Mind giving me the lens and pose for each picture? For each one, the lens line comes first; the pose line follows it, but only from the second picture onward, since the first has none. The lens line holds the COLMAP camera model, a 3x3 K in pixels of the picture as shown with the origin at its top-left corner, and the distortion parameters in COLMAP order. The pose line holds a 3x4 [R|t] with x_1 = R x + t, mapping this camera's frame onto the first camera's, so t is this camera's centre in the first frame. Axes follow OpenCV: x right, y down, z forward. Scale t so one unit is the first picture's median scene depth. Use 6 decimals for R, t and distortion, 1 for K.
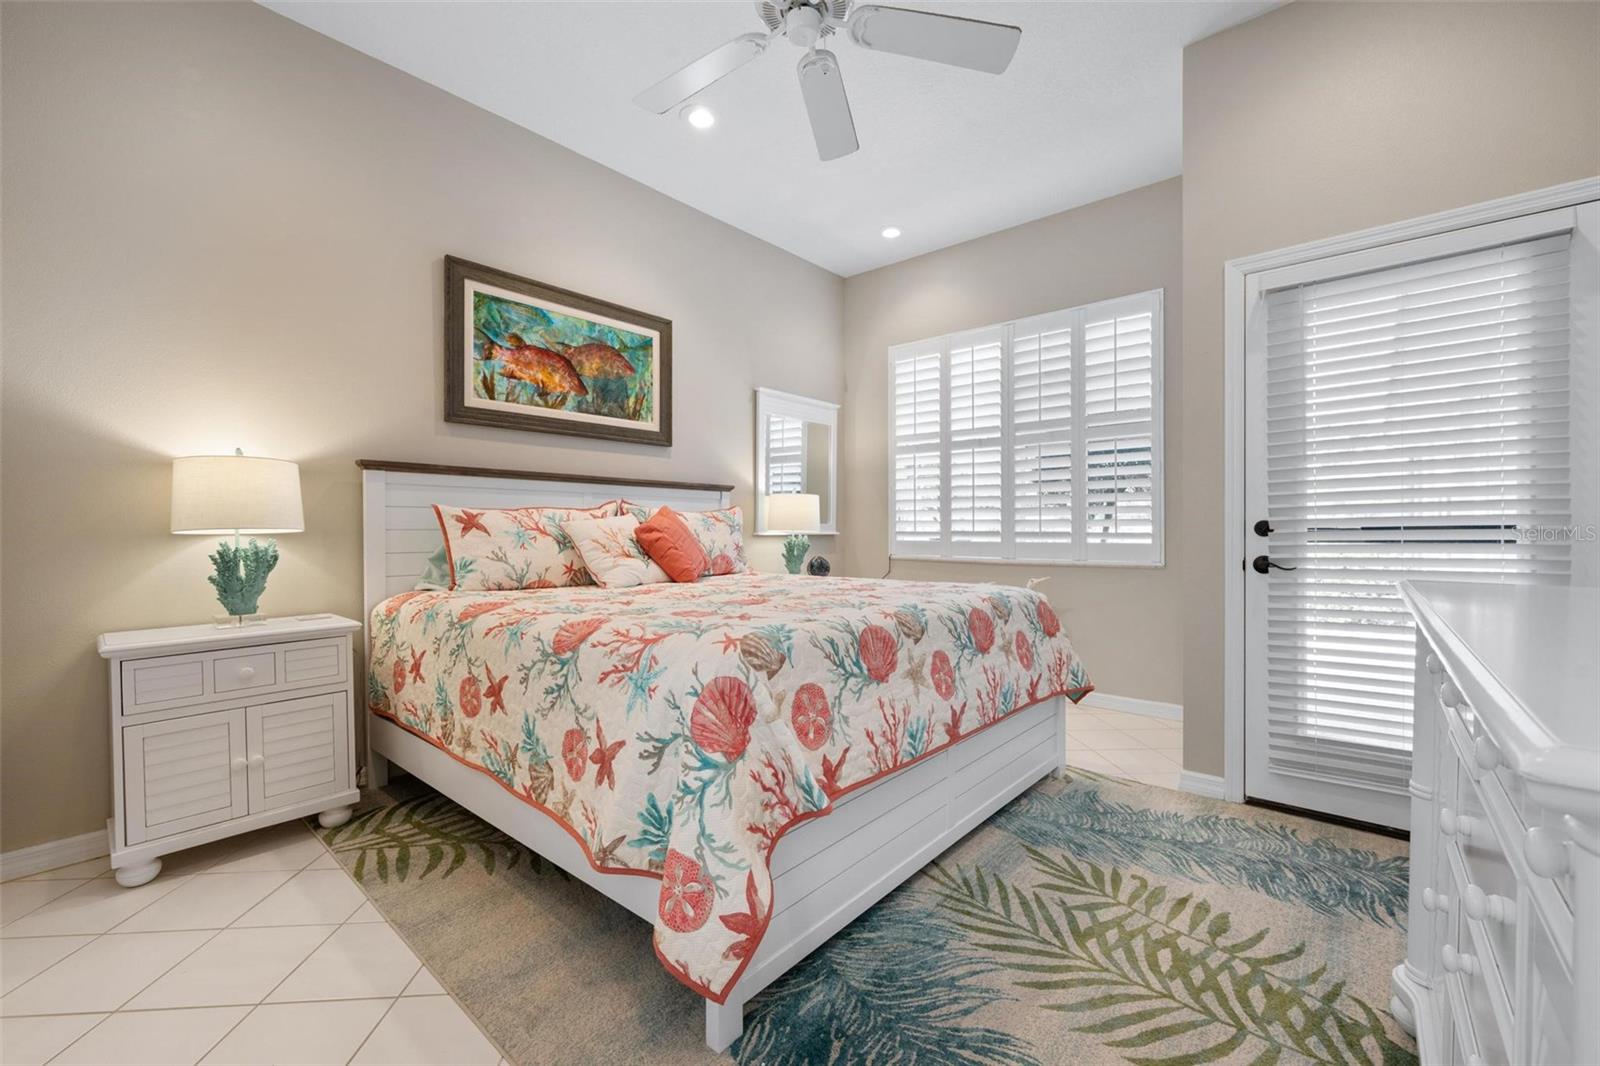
lens RADIAL K [[644.9, 0, 811.0], [0, 644.9, 533.6], [0, 0, 1]] dist [-0.014527, 0.000216]
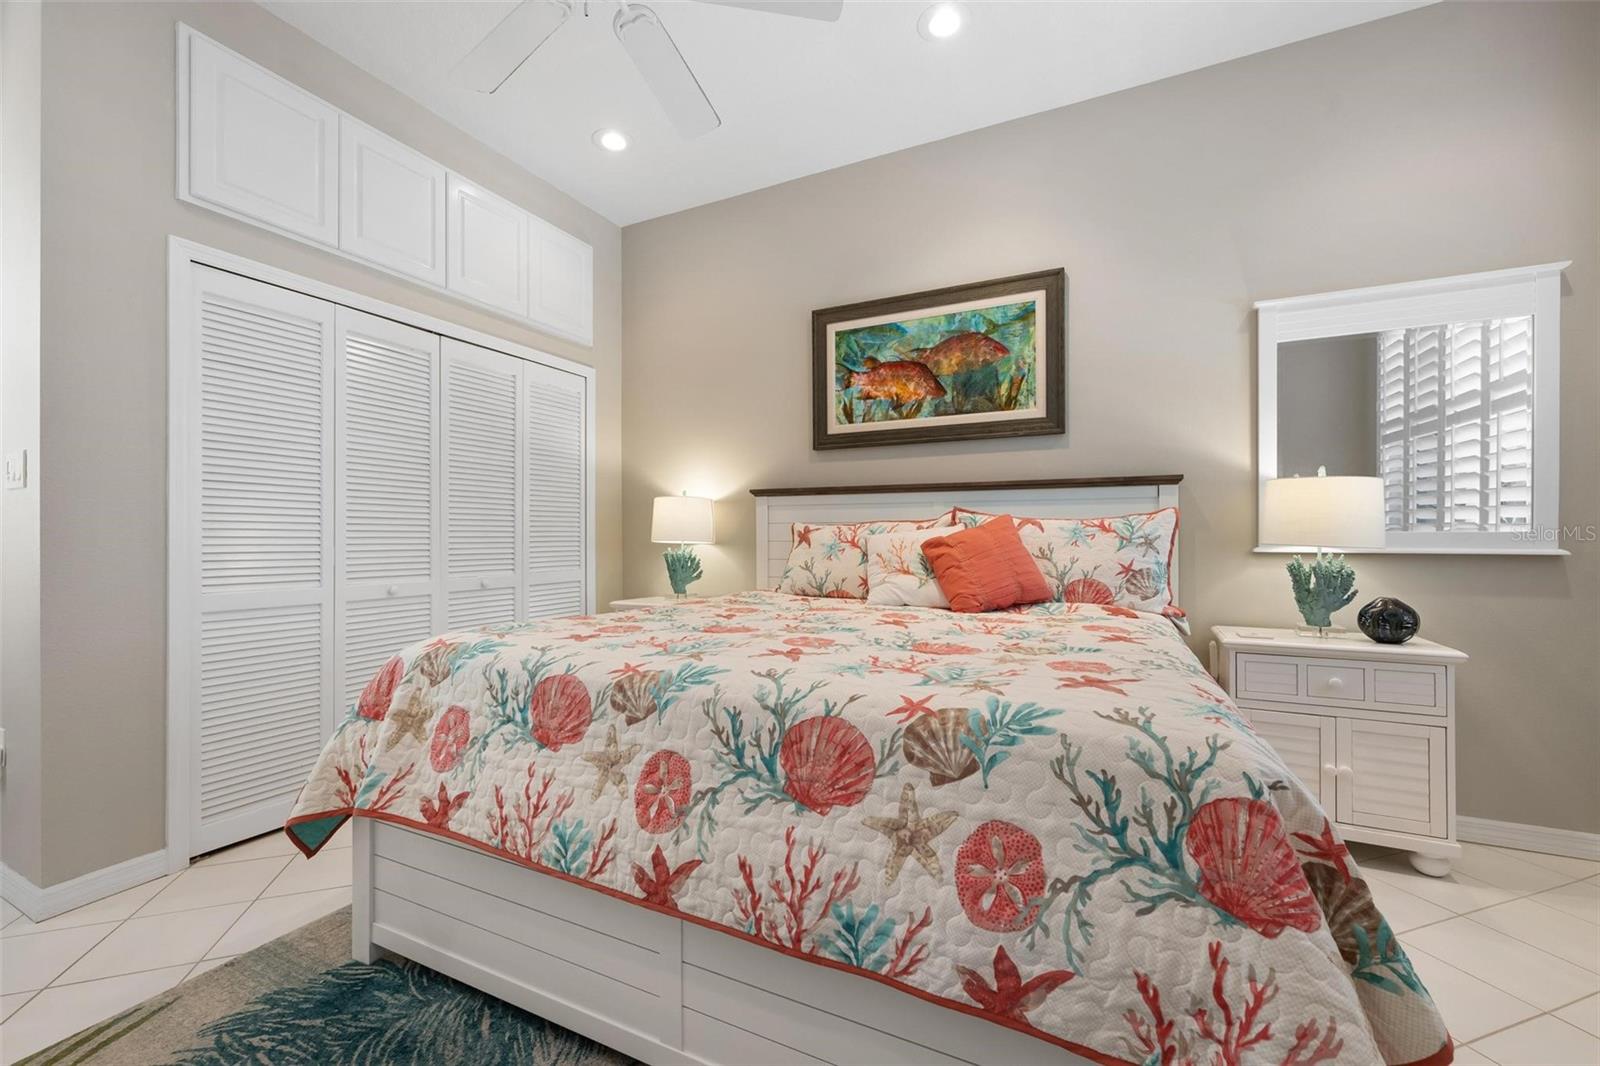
lens RADIAL K [[644.9, 0, 811.0], [0, 644.9, 533.6], [0, 0, 1]] dist [-0.014527, 0.000216]
pose [[0.249633, 0.001458, -0.968339, 0.533818], [-0.003663, 0.999993, 0.000562, -0.018557], [0.968334, 0.003407, 0.249637, 0.626580]]
